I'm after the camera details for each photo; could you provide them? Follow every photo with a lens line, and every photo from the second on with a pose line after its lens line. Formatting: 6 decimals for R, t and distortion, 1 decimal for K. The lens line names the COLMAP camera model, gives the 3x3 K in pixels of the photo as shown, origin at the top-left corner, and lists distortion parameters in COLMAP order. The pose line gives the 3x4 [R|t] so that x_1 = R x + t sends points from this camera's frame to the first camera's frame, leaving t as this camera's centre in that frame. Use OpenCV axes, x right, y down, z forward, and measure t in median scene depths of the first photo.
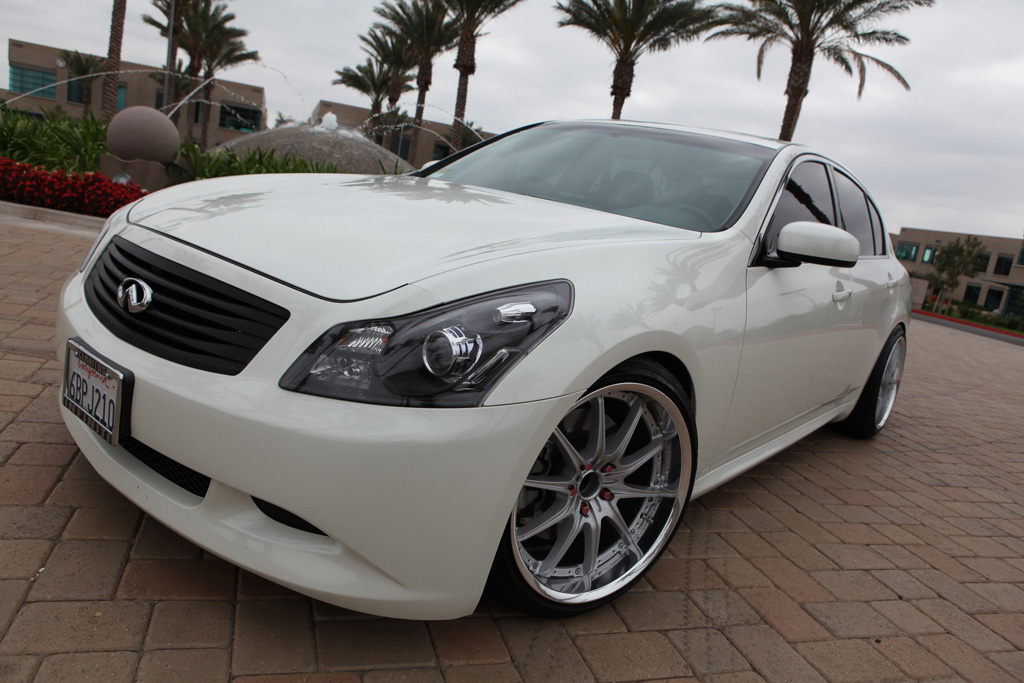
lens RADIAL K [[713.5, 0, 502.6], [0, 713.5, 346.3], [0, 0, 1]] dist [-0.118567, 0.094636]
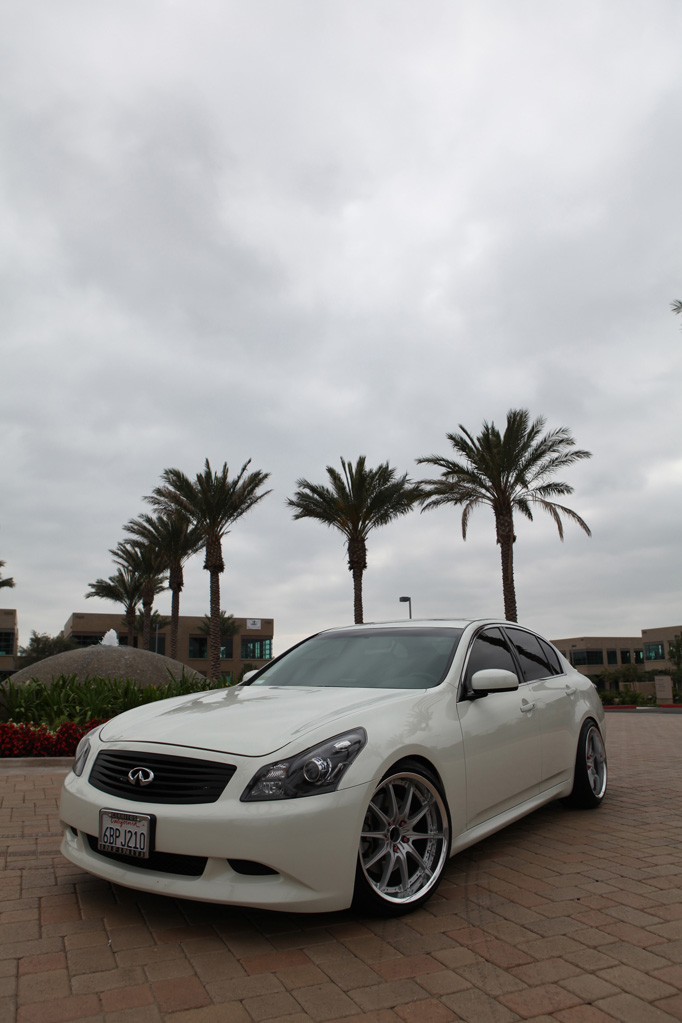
lens RADIAL K [[712.8, 0, 341.0], [0, 712.8, 511.5], [0, 0, 1]] dist [-0.118567, 0.094636]
pose [[0.977816, -0.150744, 0.145438, -0.059951], [0.197436, 0.895199, -0.399548, 0.053677], [-0.069967, 0.419399, 0.905102, -0.390531]]
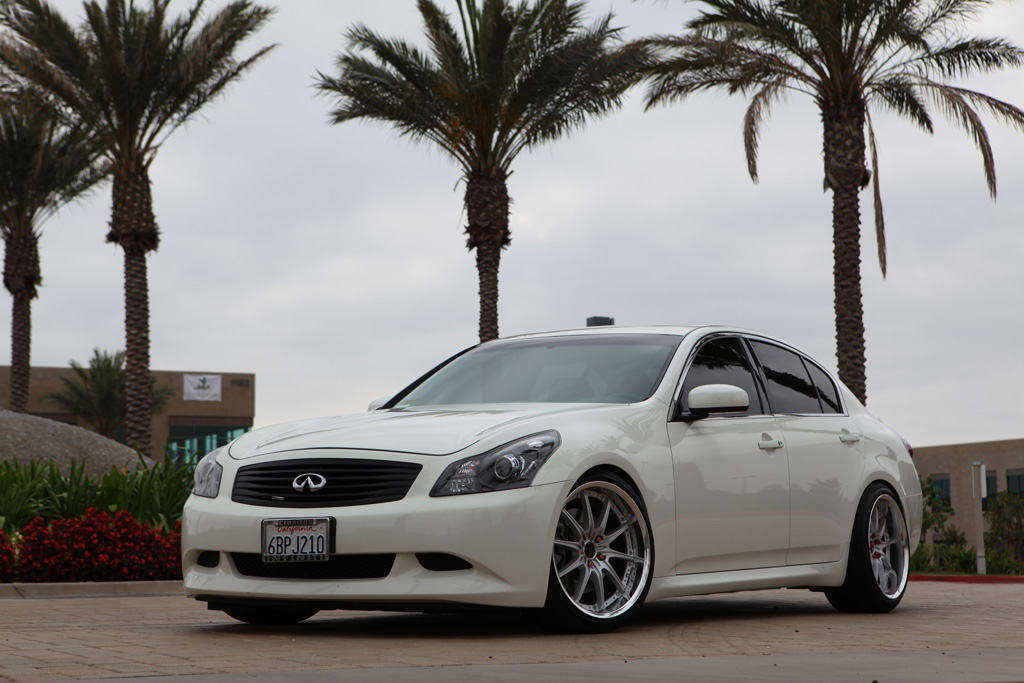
lens RADIAL K [[1959.5, 0, 512.0], [0, 1959.5, 341.5], [0, 0, 1]] dist [0.195563, -0.024863]
pose [[0.972664, -0.160267, 0.168046, -0.293378], [0.201918, 0.941114, -0.271171, 0.368734], [-0.114691, 0.297690, 0.947748, -1.365417]]
